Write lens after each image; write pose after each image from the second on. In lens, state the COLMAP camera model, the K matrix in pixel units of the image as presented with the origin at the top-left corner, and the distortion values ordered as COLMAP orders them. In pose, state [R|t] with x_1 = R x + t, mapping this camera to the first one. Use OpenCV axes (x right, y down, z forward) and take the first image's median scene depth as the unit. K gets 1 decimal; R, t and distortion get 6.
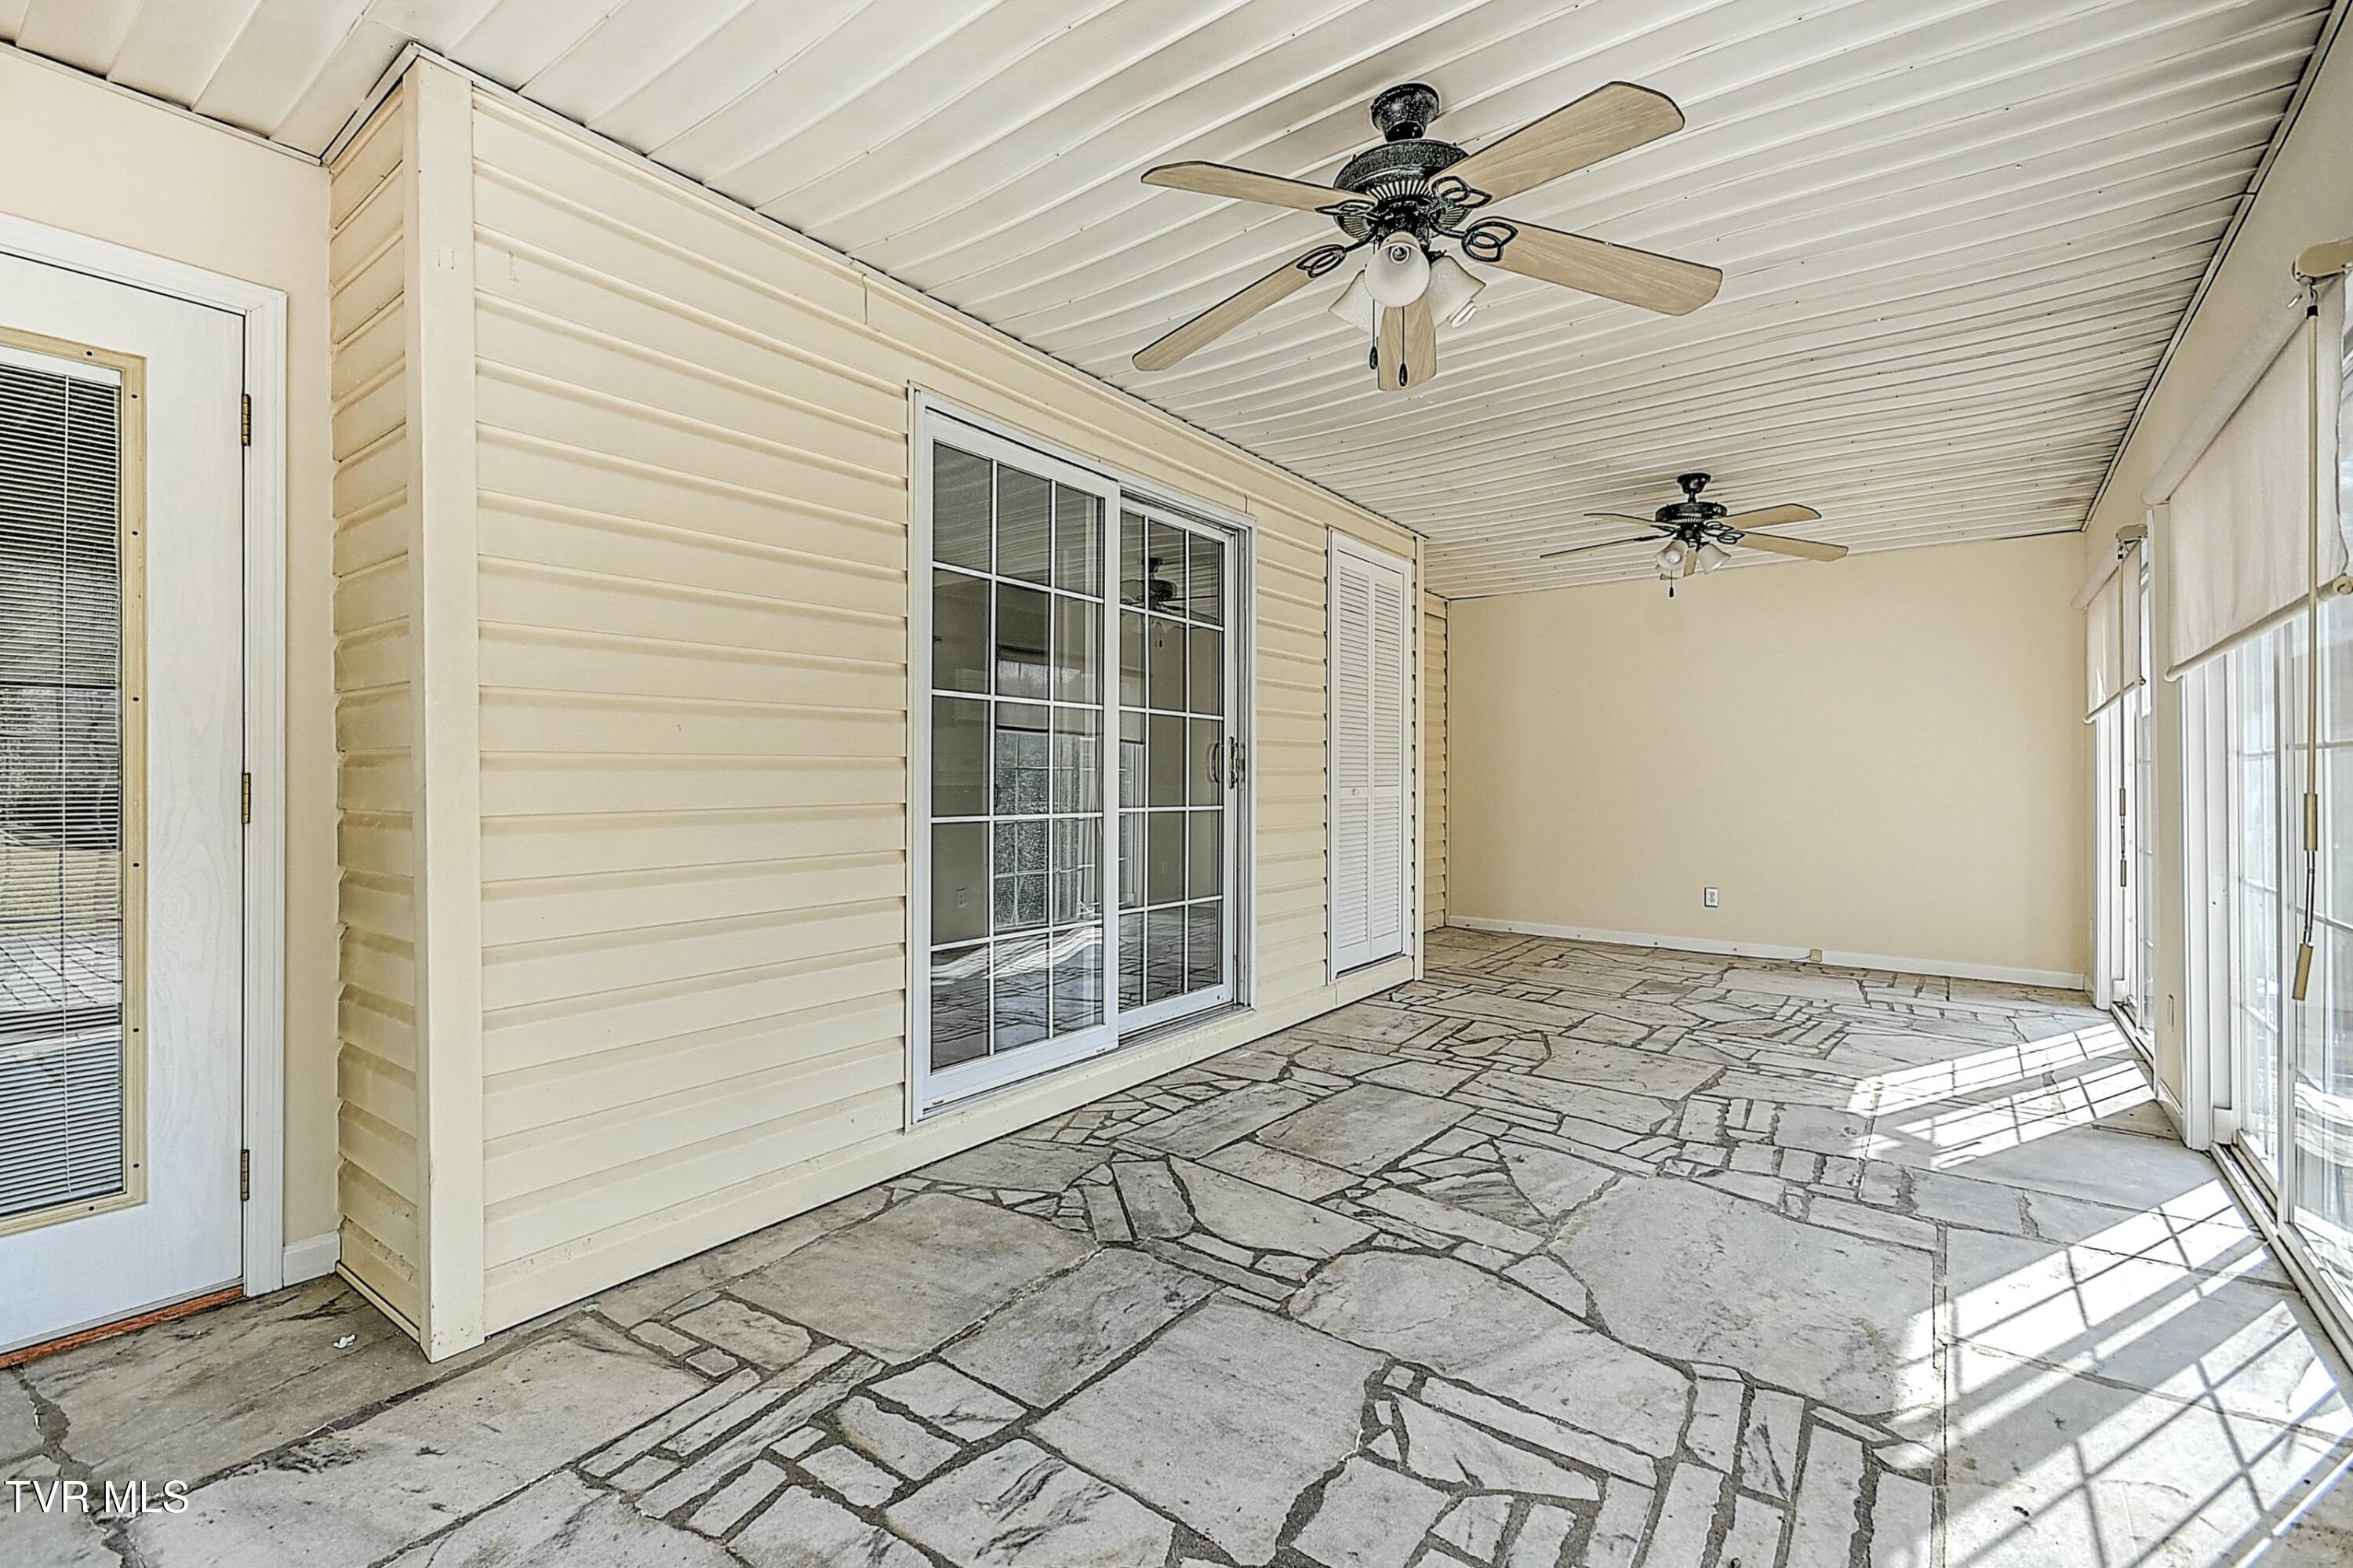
lens RADIAL K [[1025.1, 0, 1158.3], [0, 1025.1, 775.5], [0, 0, 1]] dist [0.009533, -0.005784]
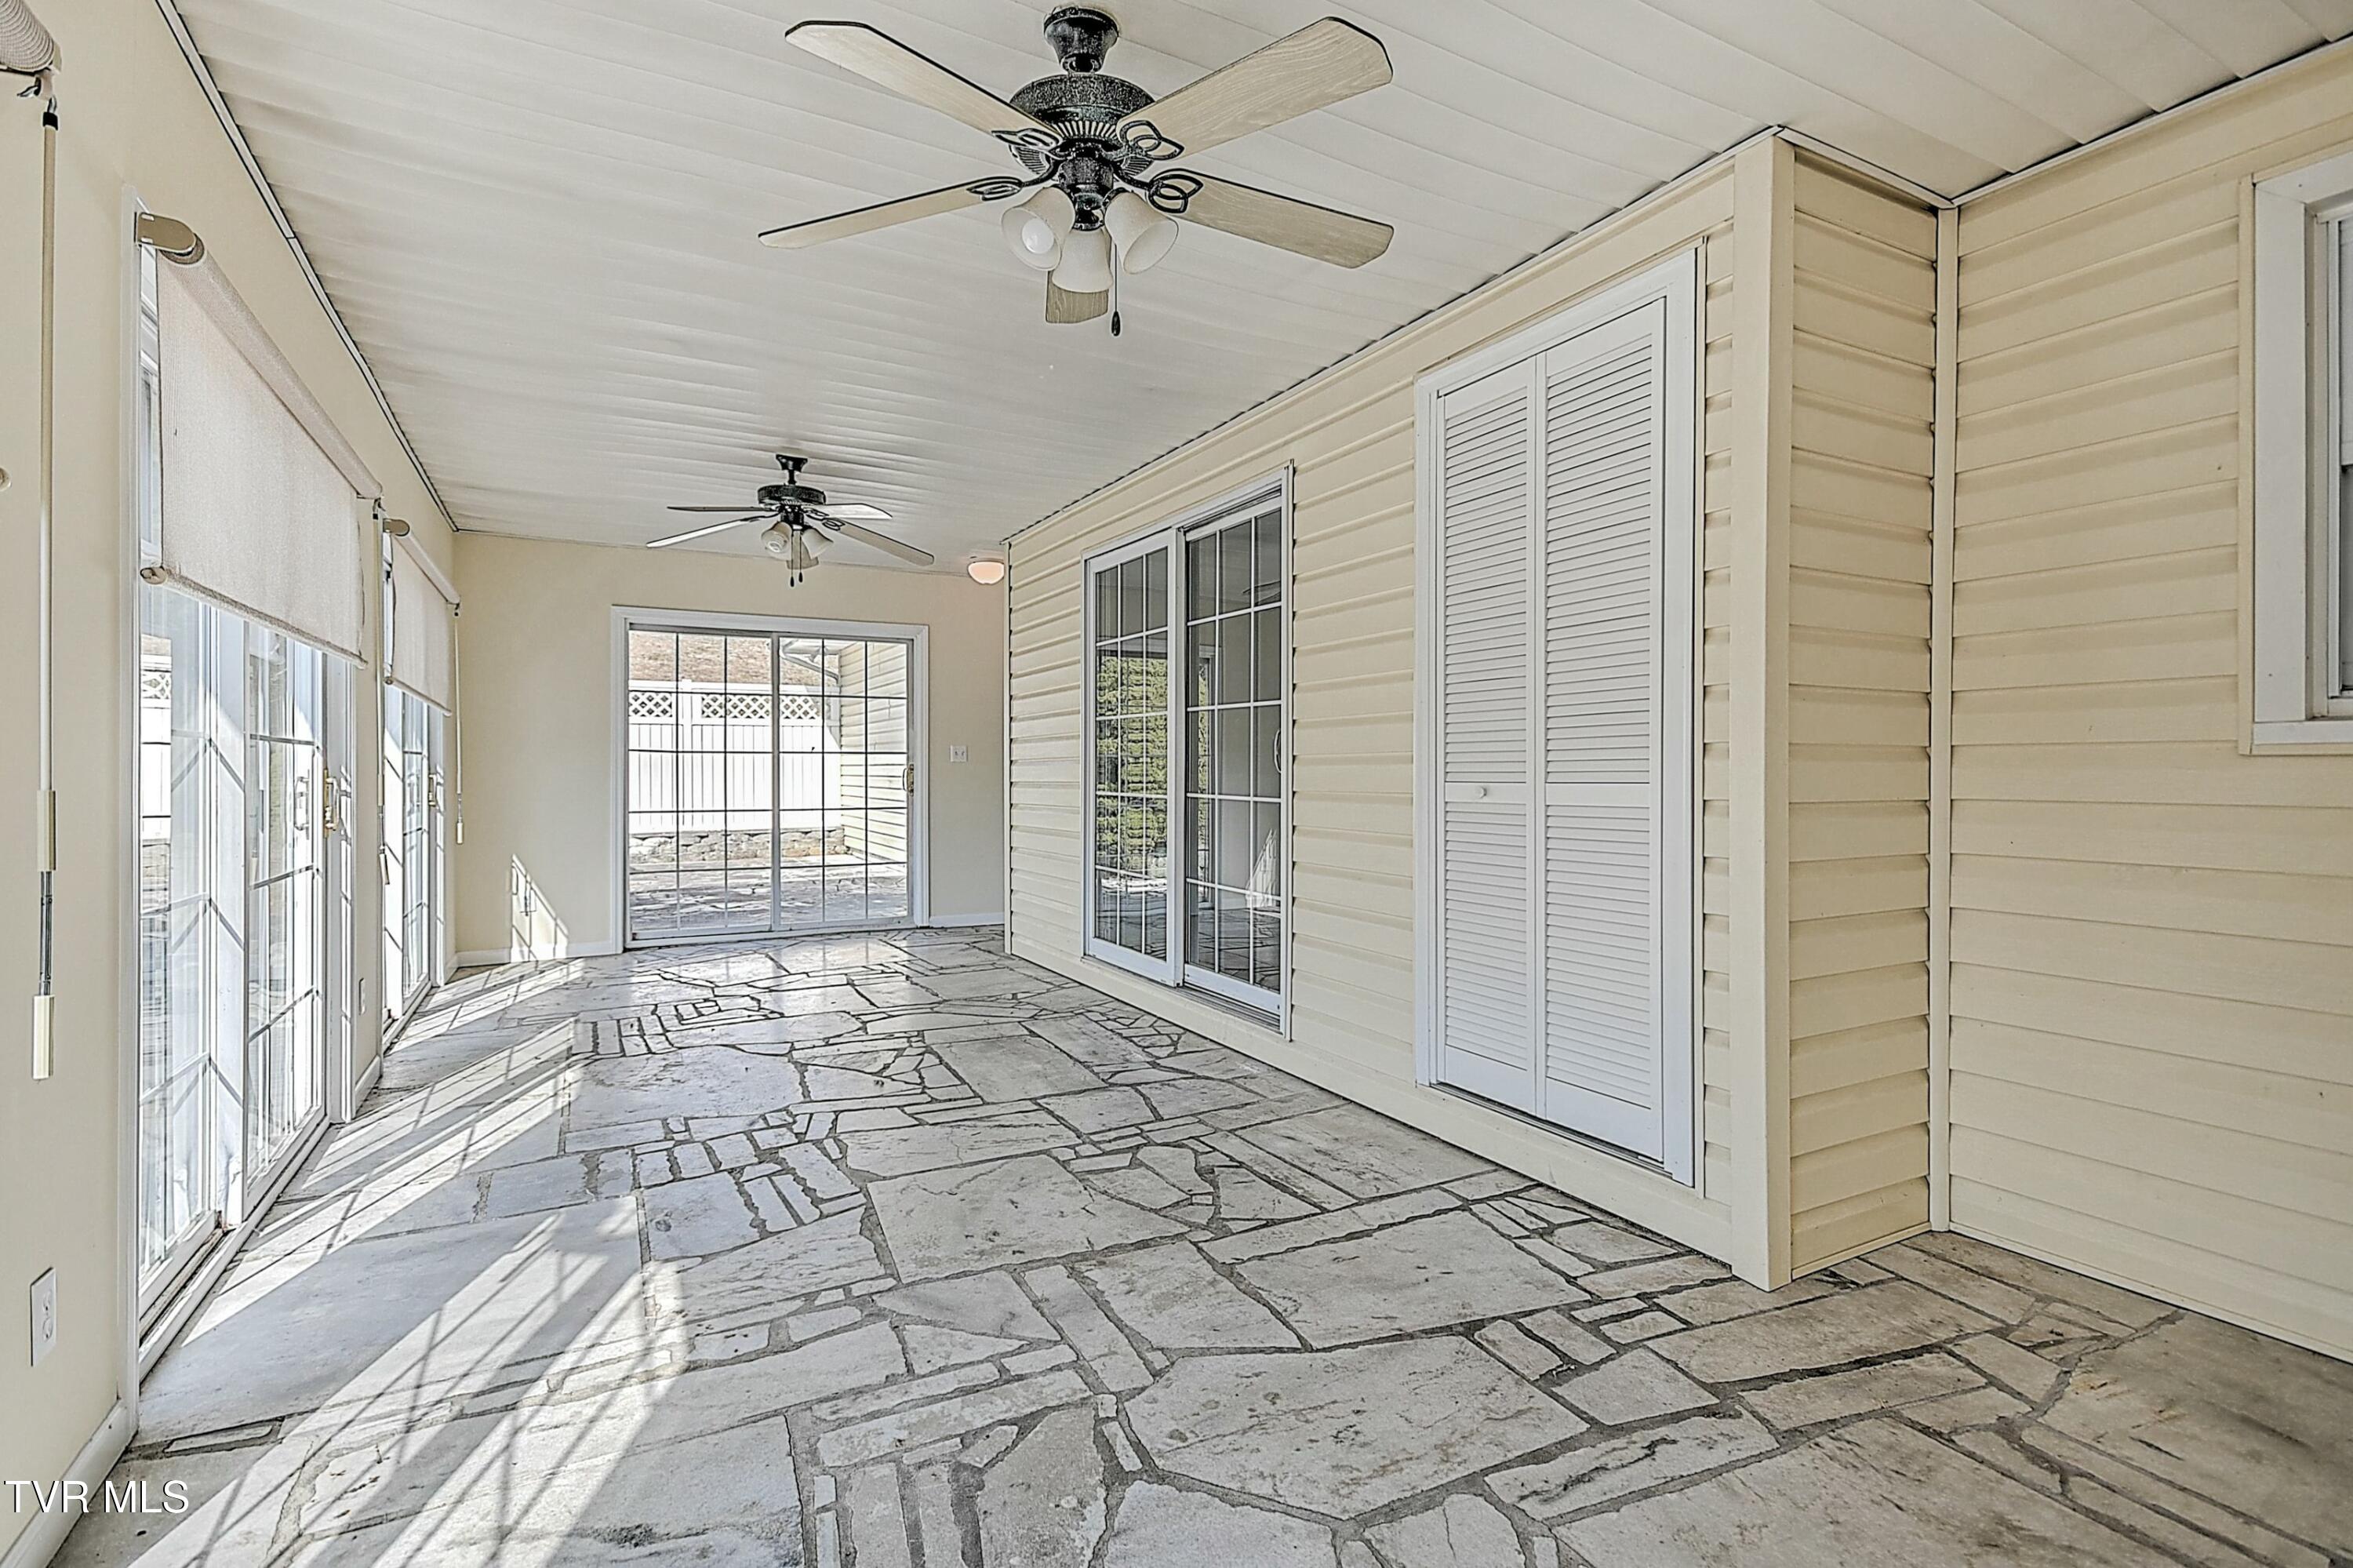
lens RADIAL K [[1098.0, 0, 1167.0], [0, 1098.0, 779.7], [0, 0, 1]] dist [0.021542, -0.001050]
pose [[-0.427527, 0.004692, -0.903991, 1.166339], [0.000576, 0.999988, 0.004918, 0.009478], [0.904003, 0.001582, -0.427524, 1.571871]]
